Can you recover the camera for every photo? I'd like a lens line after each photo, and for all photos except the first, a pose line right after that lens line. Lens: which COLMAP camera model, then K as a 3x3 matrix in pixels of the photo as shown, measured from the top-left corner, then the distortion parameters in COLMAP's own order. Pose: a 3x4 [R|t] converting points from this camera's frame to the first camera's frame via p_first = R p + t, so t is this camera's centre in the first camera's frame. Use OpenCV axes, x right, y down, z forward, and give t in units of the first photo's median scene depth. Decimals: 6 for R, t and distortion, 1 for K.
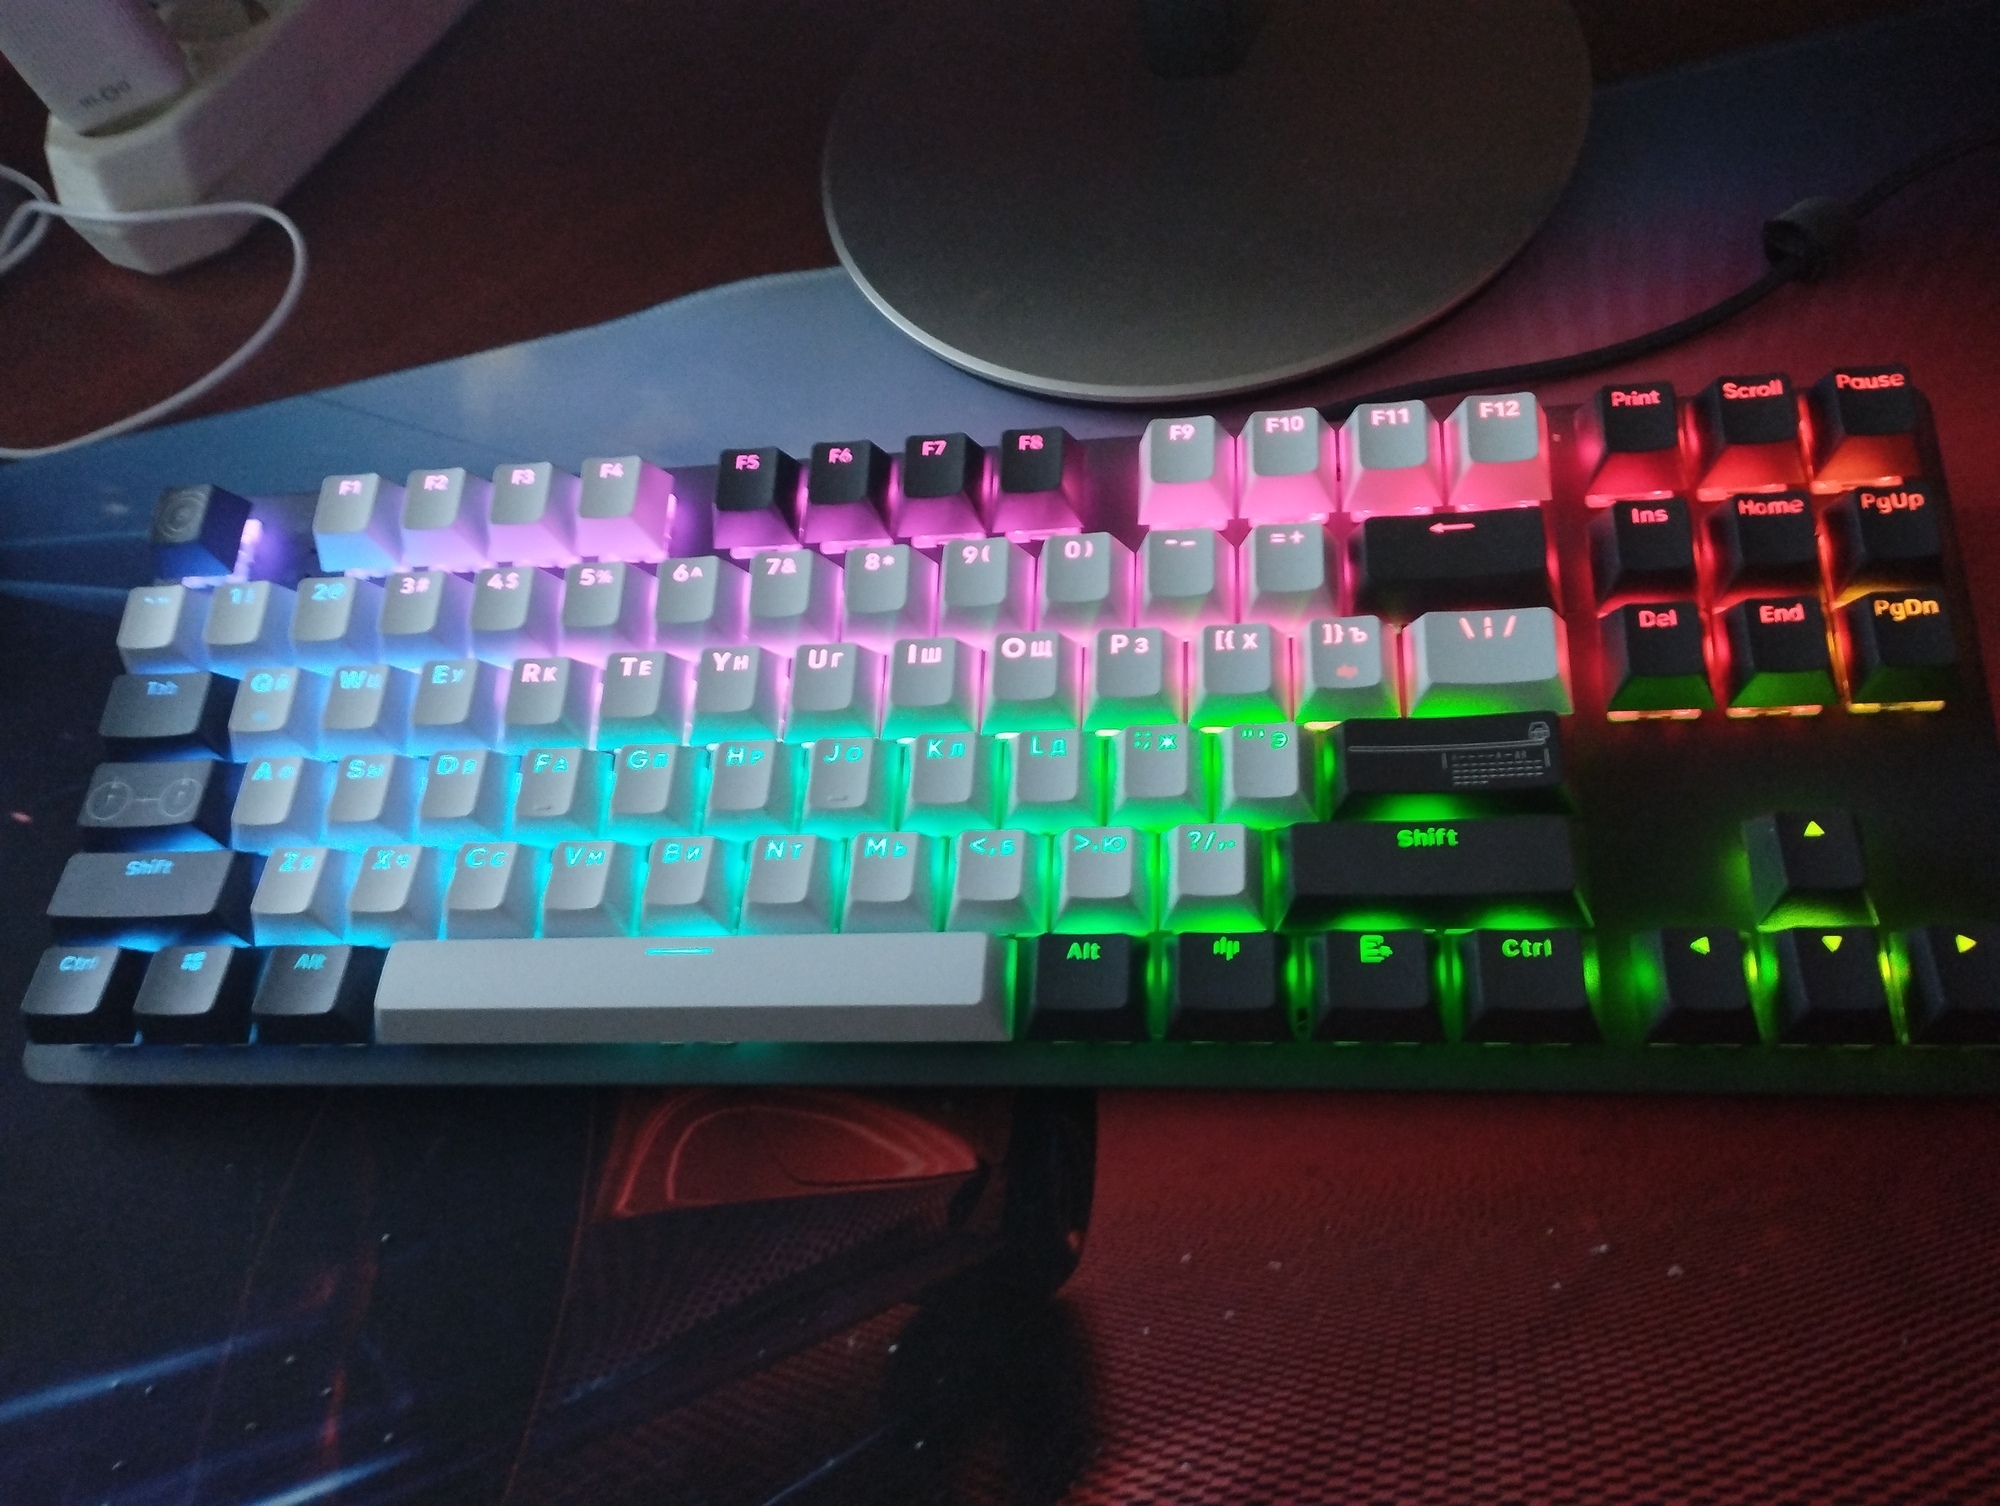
lens RADIAL K [[1668.6, 0, 967.3], [0, 1668.6, 726.5], [0, 0, 1]] dist [0.078288, -0.112783]
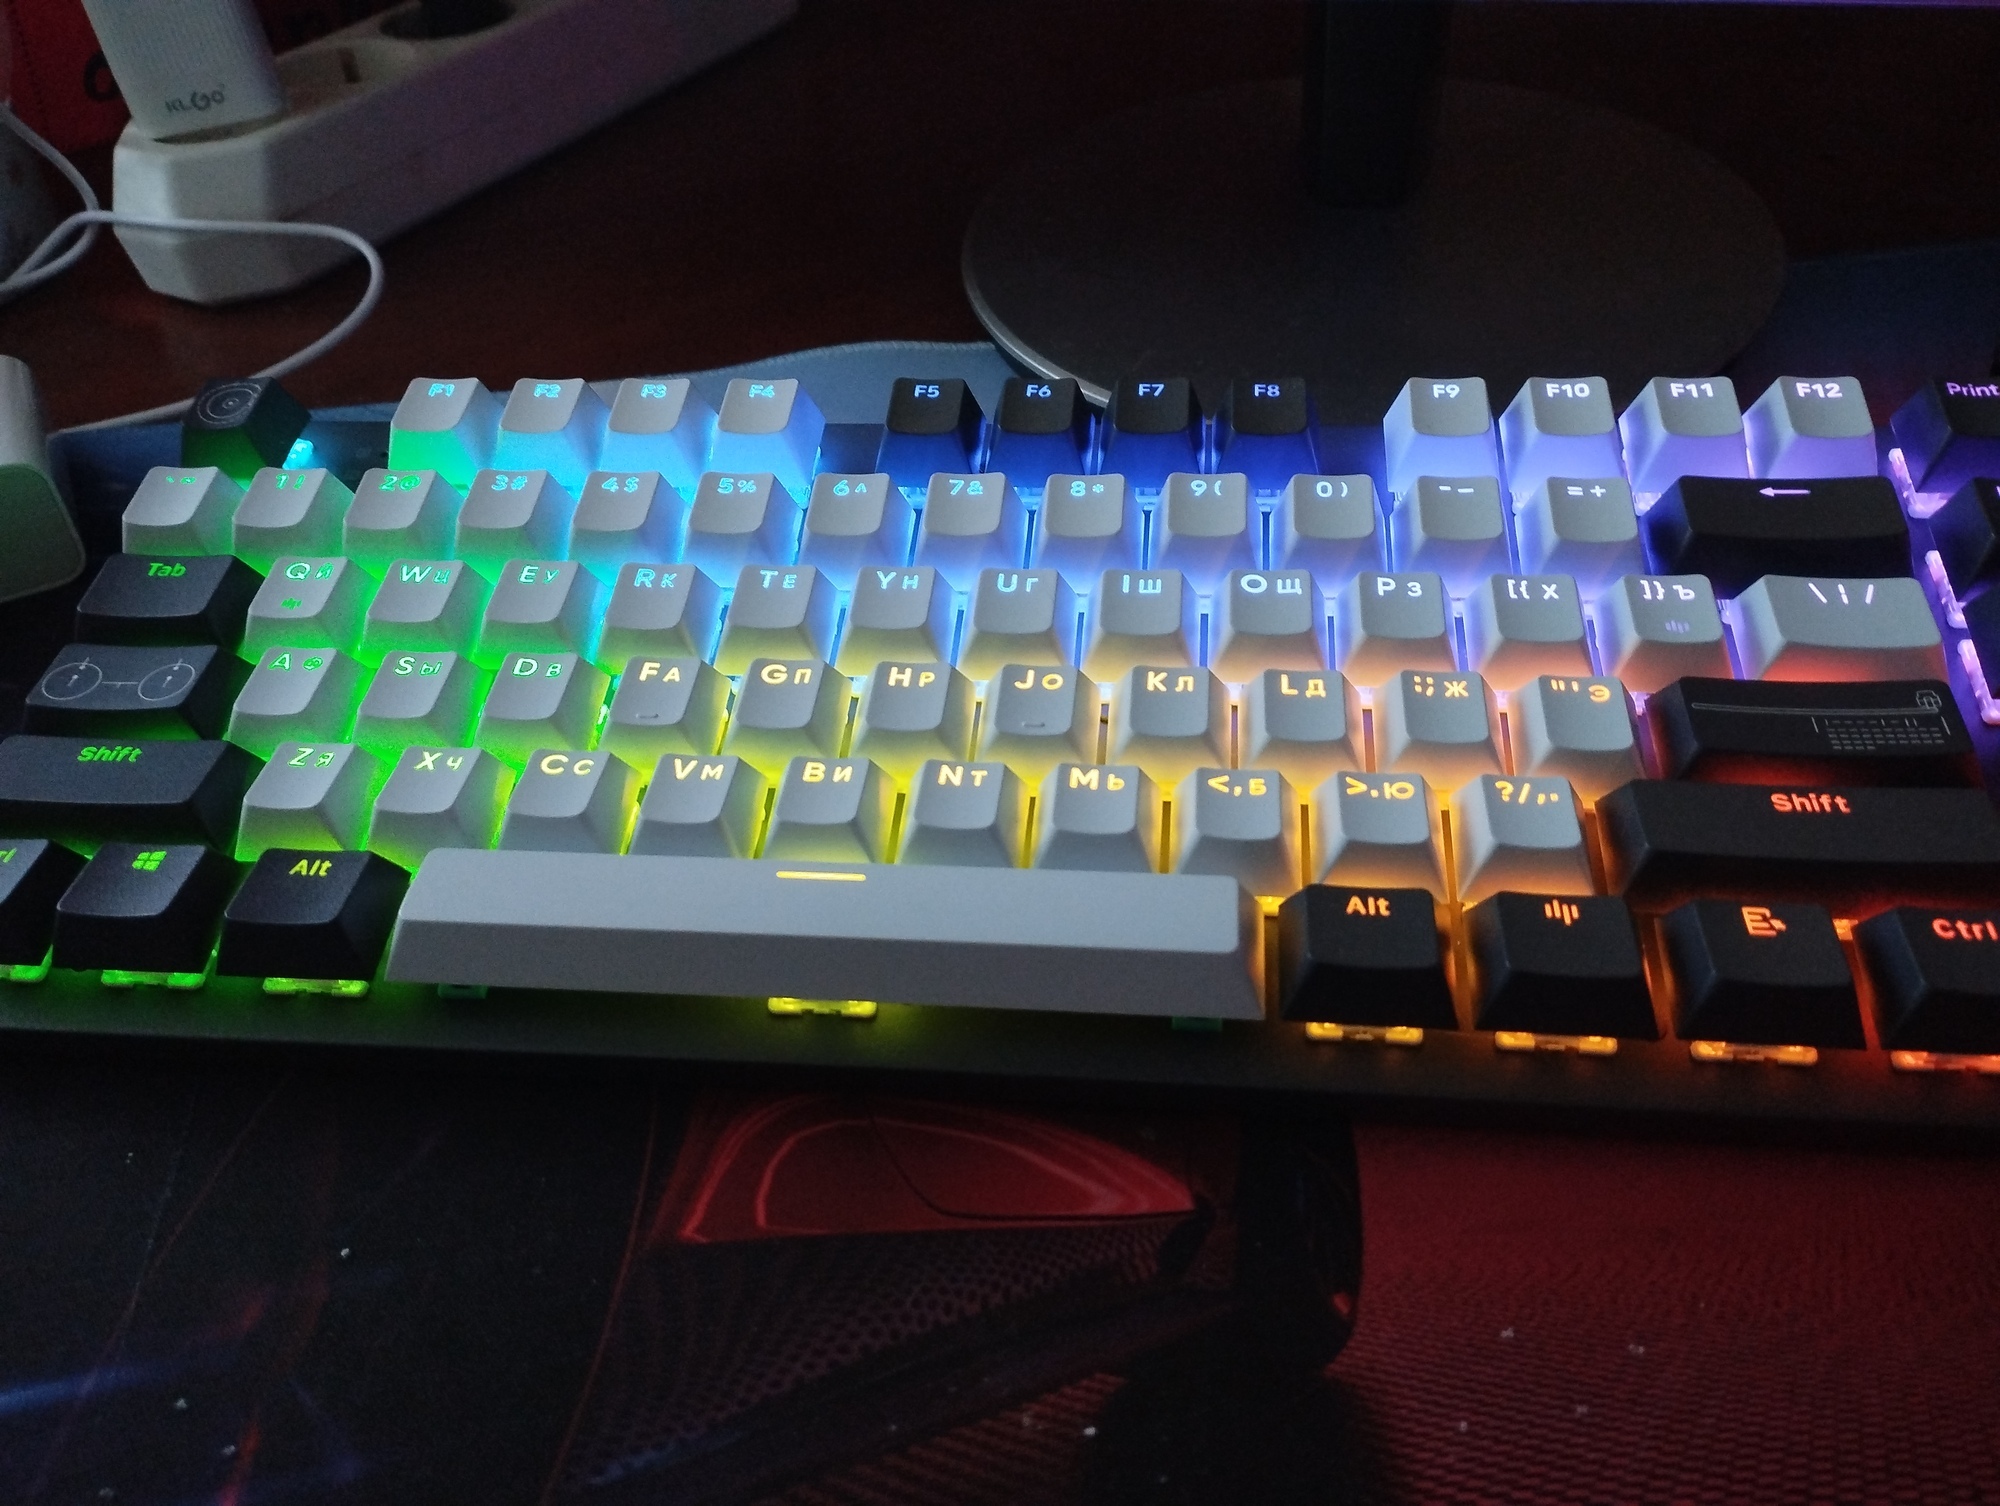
lens RADIAL K [[1668.6, 0, 967.3], [0, 1668.6, 726.5], [0, 0, 1]] dist [0.078288, -0.112783]
pose [[0.991569, 0.116146, 0.057462, -0.156378], [-0.096260, 0.957068, -0.273414, 0.267489], [-0.086751, 0.265577, 0.960179, 0.245343]]
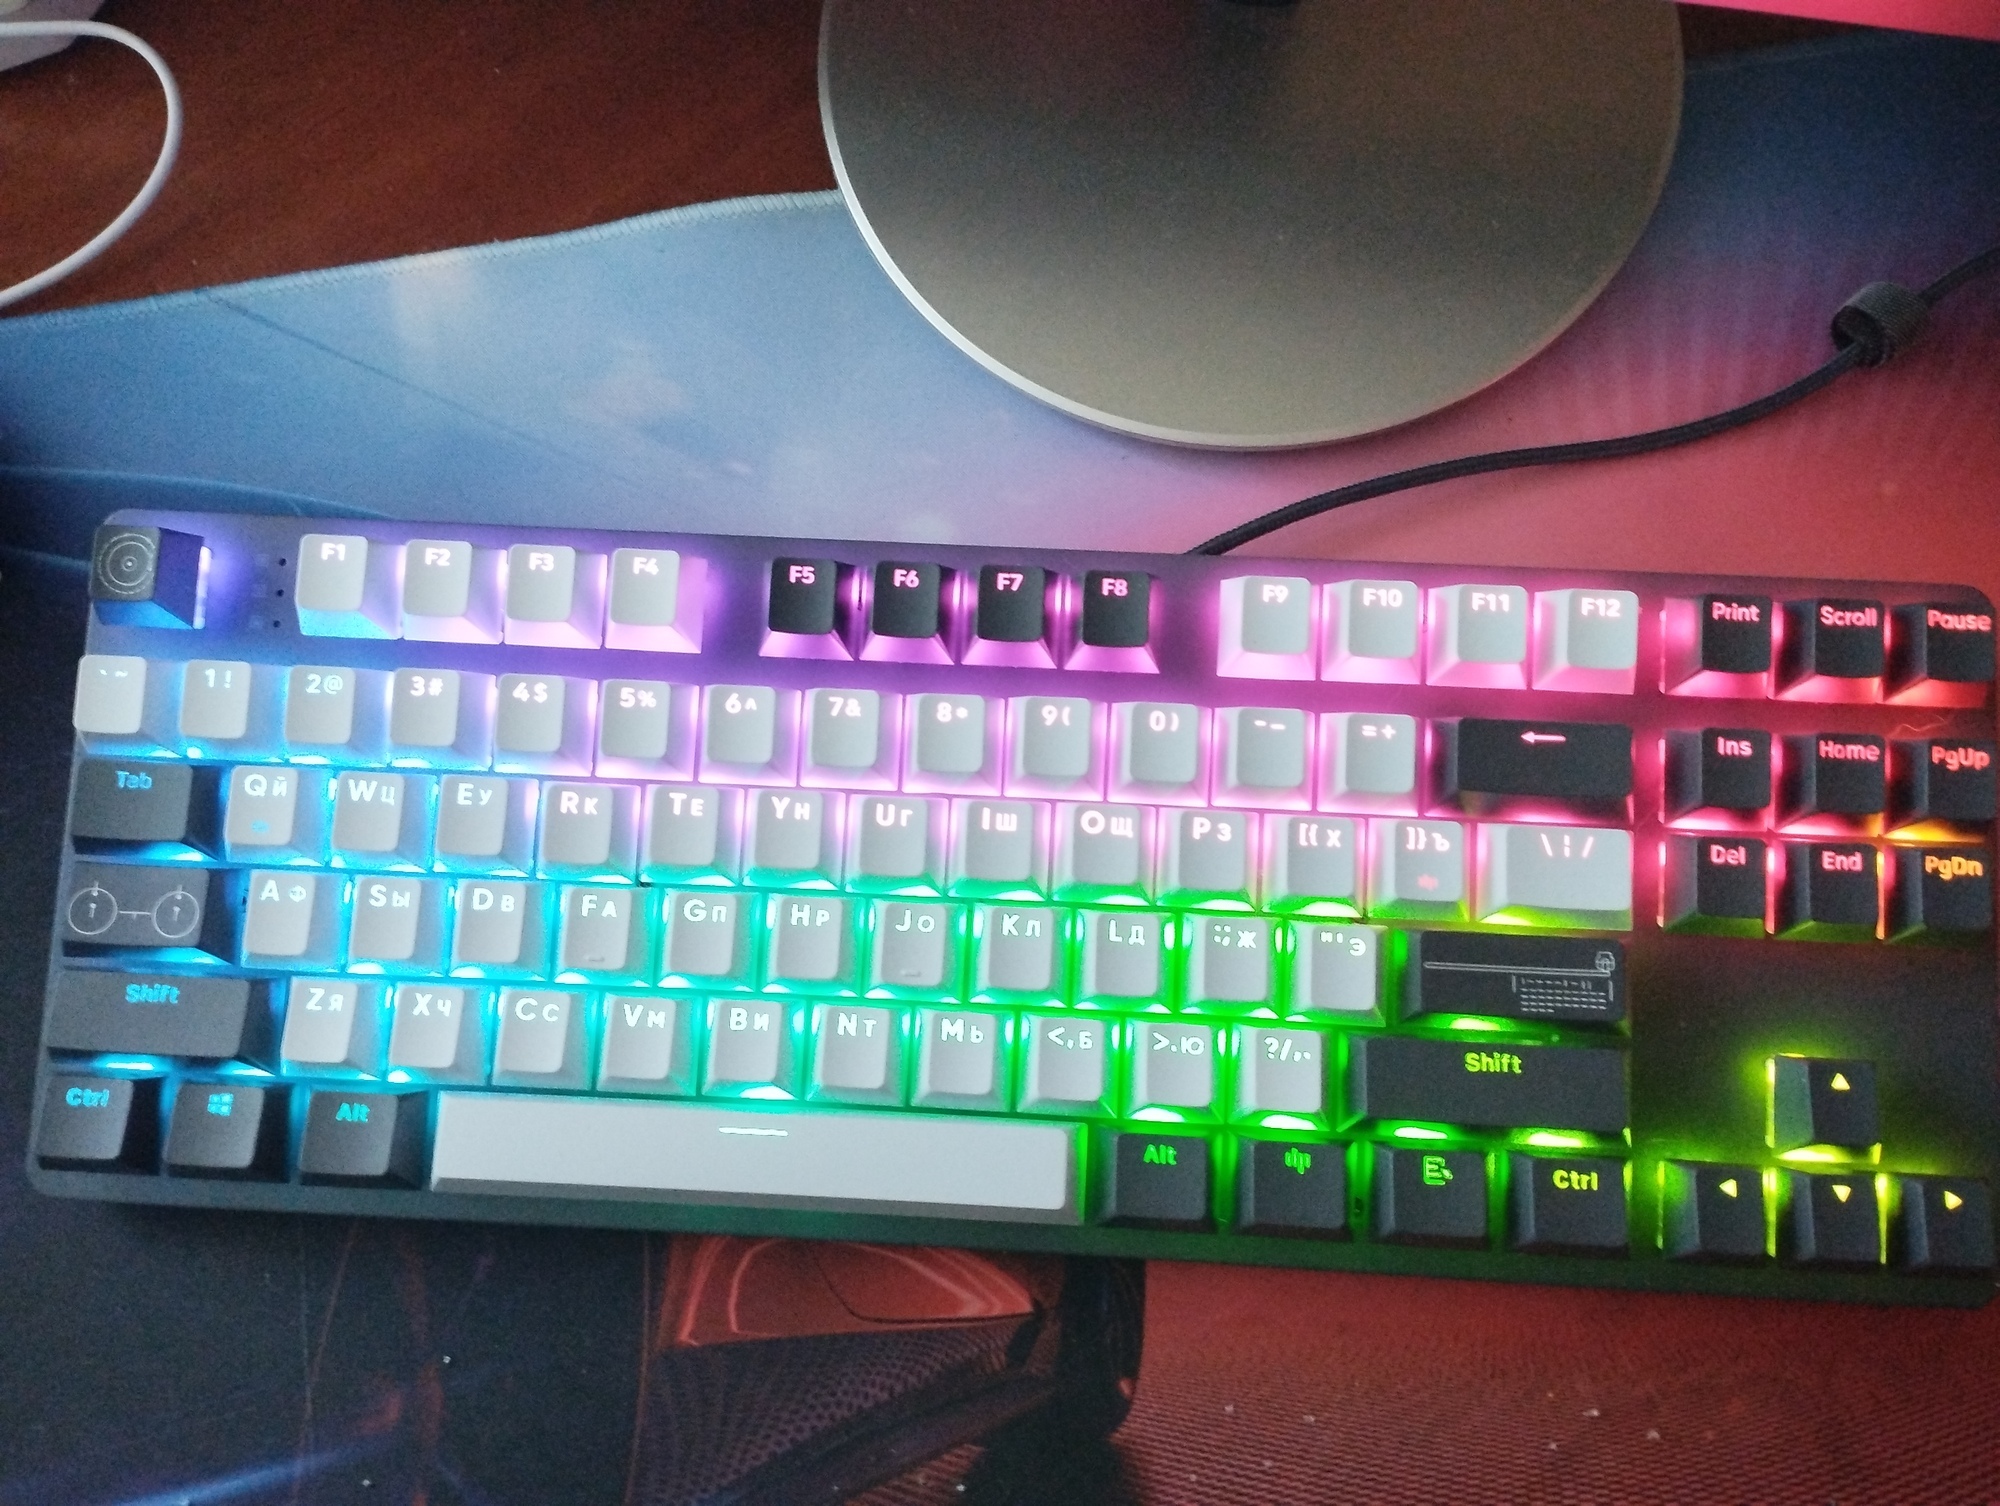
lens RADIAL K [[1668.6, 0, 967.3], [0, 1668.6, 726.5], [0, 0, 1]] dist [0.078288, -0.112783]
pose [[0.988109, 0.017444, 0.152761, -0.201440], [-0.062417, 0.953503, 0.294851, -0.396485], [-0.140514, -0.300879, 0.943254, 0.107499]]
